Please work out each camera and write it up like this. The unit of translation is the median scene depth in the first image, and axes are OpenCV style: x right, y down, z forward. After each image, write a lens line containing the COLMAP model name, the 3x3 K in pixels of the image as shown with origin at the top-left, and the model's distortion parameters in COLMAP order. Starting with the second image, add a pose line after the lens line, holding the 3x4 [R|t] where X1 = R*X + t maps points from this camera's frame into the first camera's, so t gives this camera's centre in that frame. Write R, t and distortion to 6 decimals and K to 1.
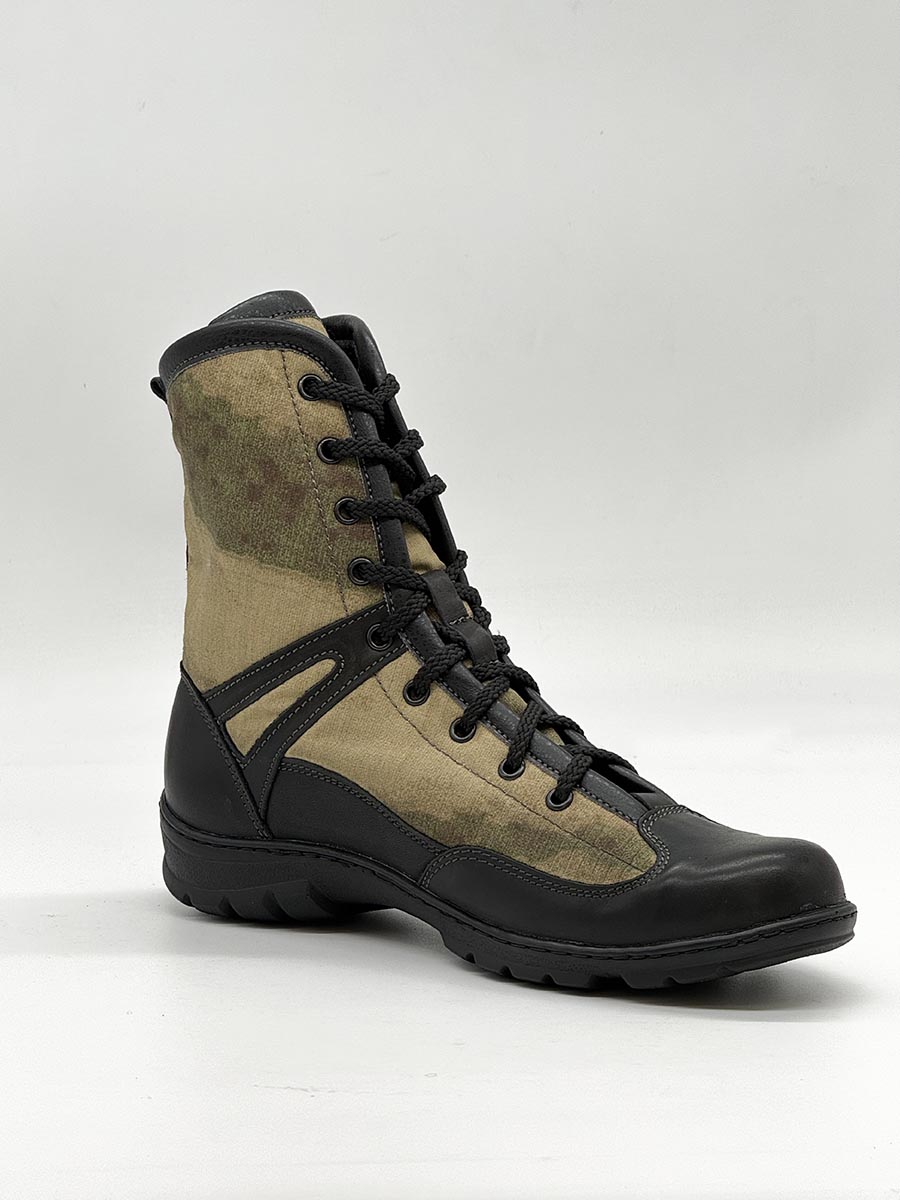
lens RADIAL K [[4390.5, 0, 450.0], [0, 4390.5, 600.0], [0, 0, 1]] dist [0.112415, 0.615746]
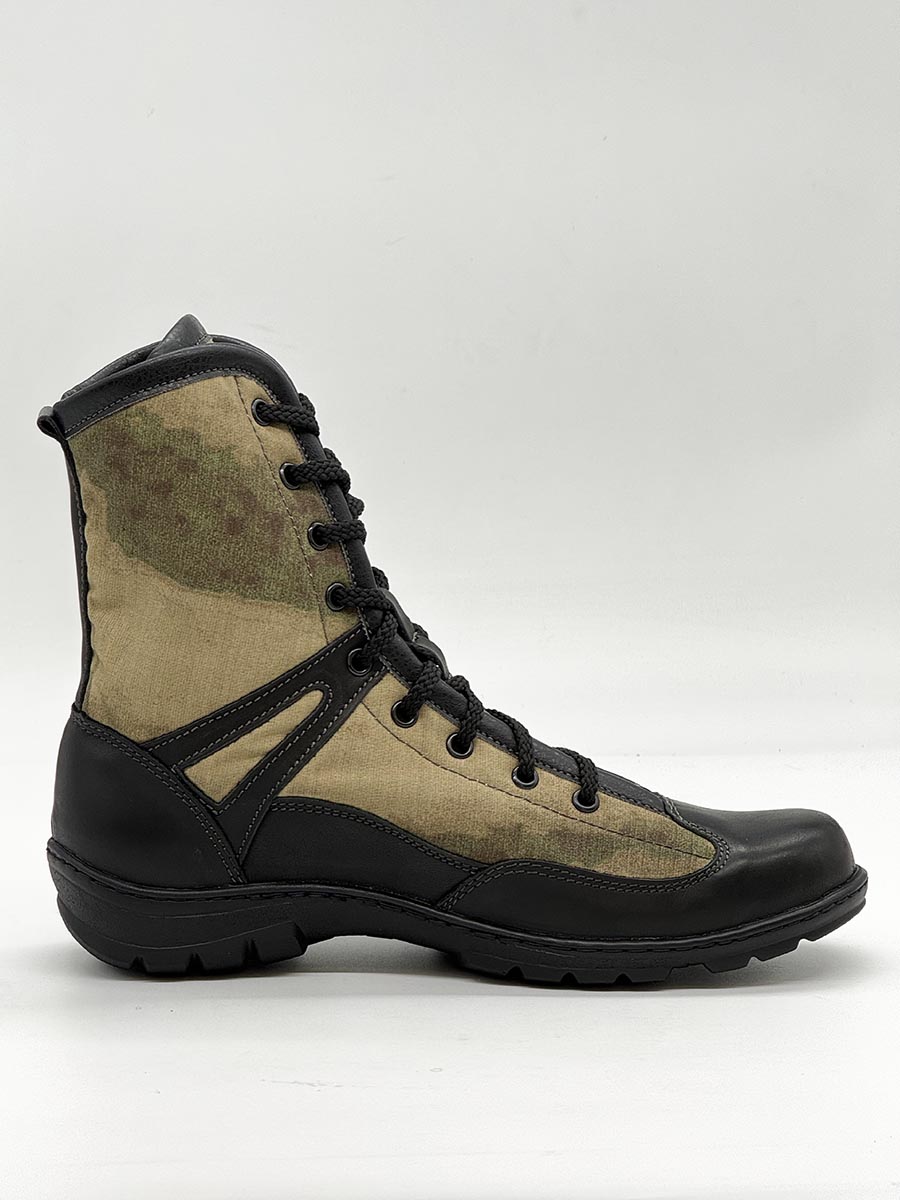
lens RADIAL K [[4390.5, 0, 450.0], [0, 4390.5, 600.0], [0, 0, 1]] dist [0.112415, 0.615746]
pose [[0.786792, -0.097503, 0.609468, -0.592670], [0.088055, 0.995075, 0.045519, -0.047842], [-0.610905, 0.017853, 0.791503, 0.214853]]
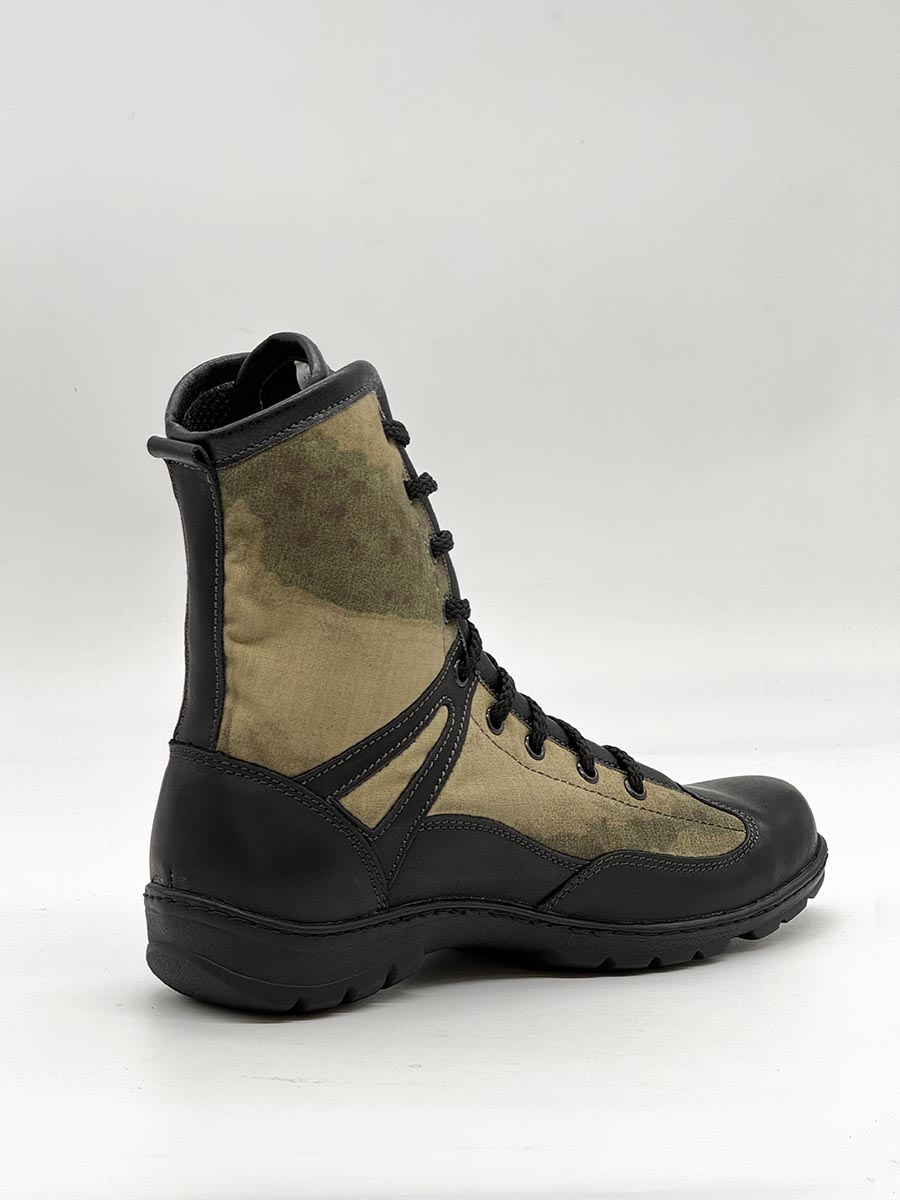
lens RADIAL K [[4390.5, 0, 450.0], [0, 4390.5, 600.0], [0, 0, 1]] dist [0.112415, 0.615746]
pose [[0.281752, -0.153882, 0.947067, -0.932587], [0.117713, 0.985143, 0.125049, -0.129123], [-0.952239, 0.076249, 0.295679, 0.713025]]
